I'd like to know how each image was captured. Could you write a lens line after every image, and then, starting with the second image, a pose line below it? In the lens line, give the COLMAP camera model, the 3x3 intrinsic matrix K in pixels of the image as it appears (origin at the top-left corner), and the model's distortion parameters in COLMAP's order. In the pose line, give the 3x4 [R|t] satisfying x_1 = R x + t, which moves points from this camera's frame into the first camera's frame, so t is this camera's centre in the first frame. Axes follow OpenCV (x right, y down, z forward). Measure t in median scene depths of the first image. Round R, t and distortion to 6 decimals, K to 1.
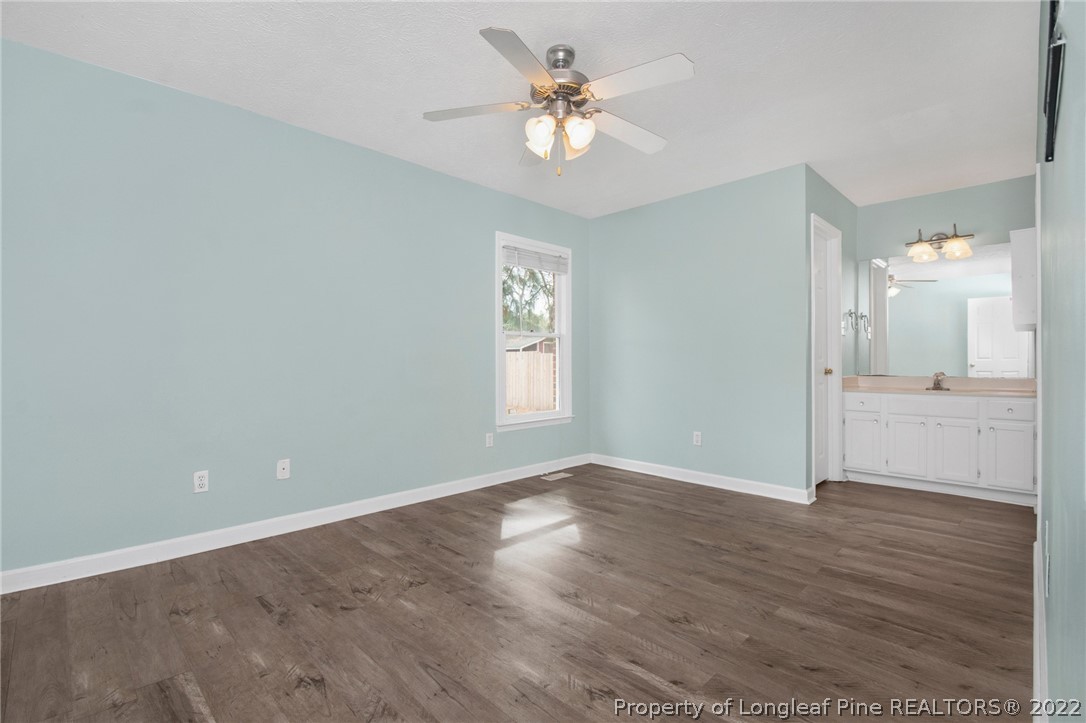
lens RADIAL K [[493.8, 0, 543.4], [0, 493.8, 364.0], [0, 0, 1]] dist [0.025952, -0.027318]
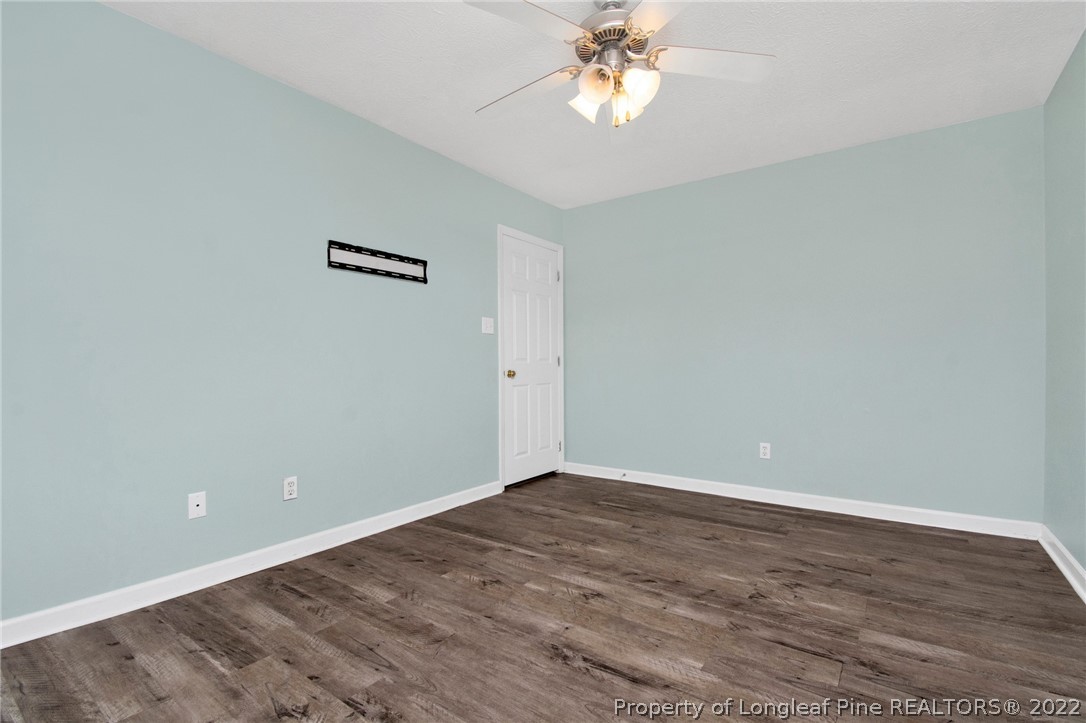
lens RADIAL K [[493.8, 0, 543.4], [0, 493.8, 364.0], [0, 0, 1]] dist [0.025952, -0.027318]
pose [[-0.987038, 0.001563, -0.160479, 0.311654], [0.002098, 0.999993, -0.003168, 0.008824], [0.160473, -0.003464, -0.987034, 1.993210]]
